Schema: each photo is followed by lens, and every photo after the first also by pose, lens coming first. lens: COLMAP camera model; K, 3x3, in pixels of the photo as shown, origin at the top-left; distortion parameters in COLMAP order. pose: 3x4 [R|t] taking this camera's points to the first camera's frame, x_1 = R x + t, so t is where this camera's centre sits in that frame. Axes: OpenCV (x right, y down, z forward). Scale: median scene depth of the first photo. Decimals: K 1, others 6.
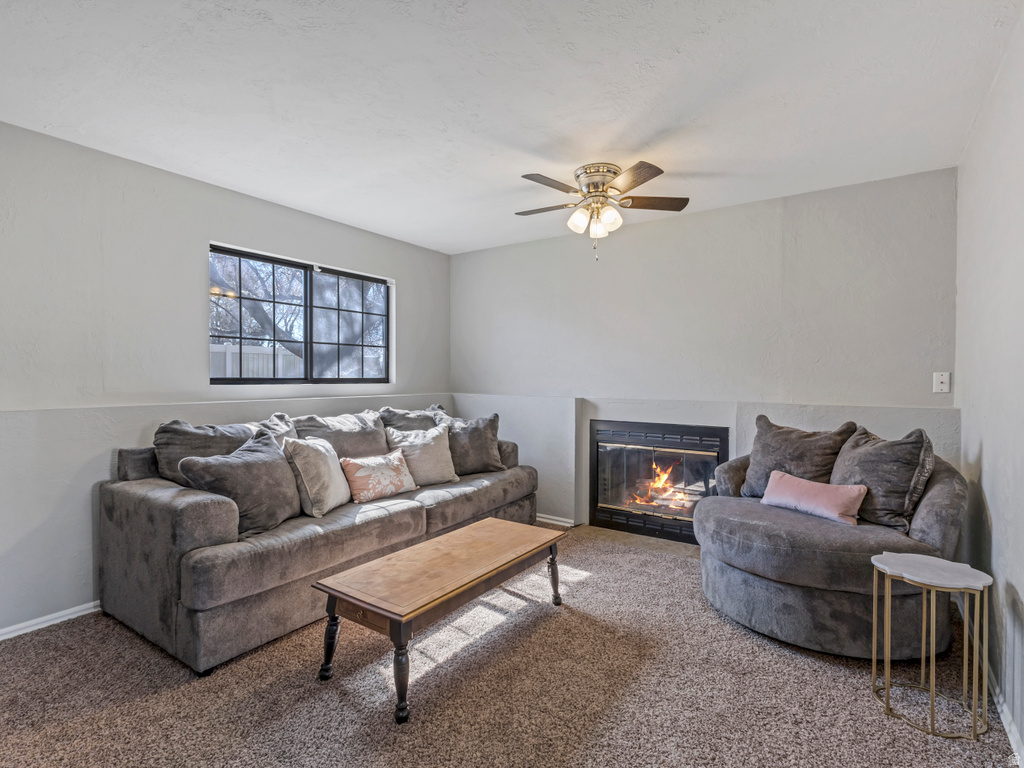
lens RADIAL K [[502.5, 0, 507.5], [0, 502.5, 382.2], [0, 0, 1]] dist [0.005393, -0.000823]
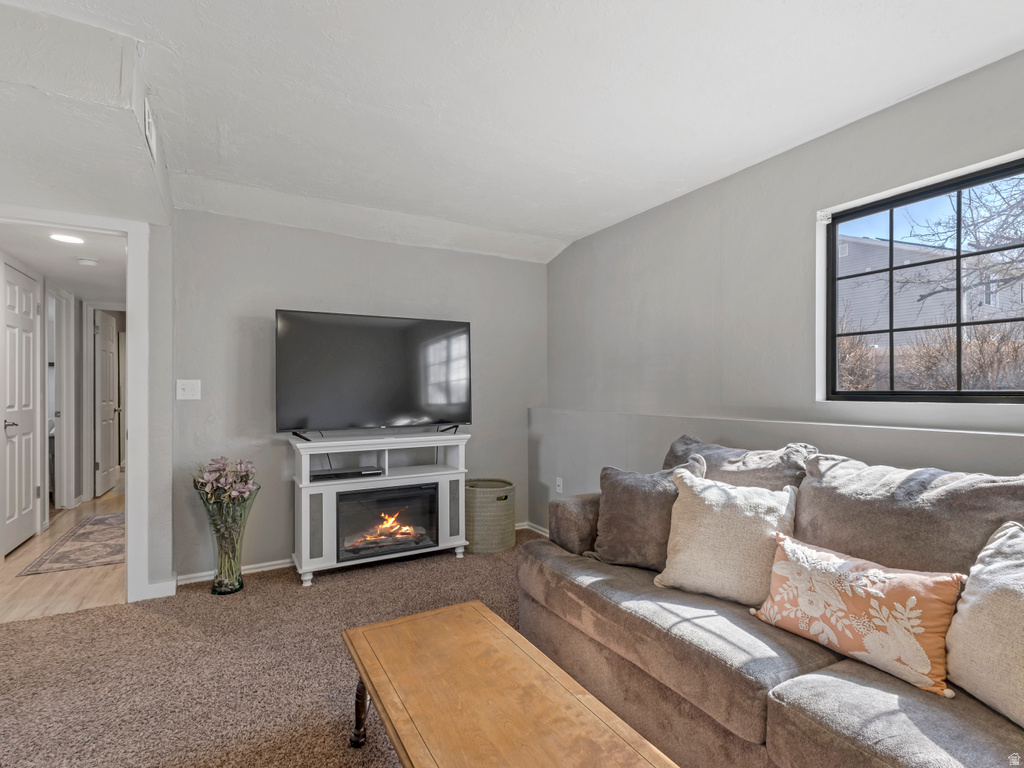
lens RADIAL K [[502.5, 0, 514.1], [0, 502.5, 384.2], [0, 0, 1]] dist [0.005393, -0.000823]
pose [[-0.411412, -0.010519, -0.911389, 0.307350], [-0.009067, 0.999931, -0.007448, -0.009063], [0.911404, 0.005199, -0.411479, 0.926735]]
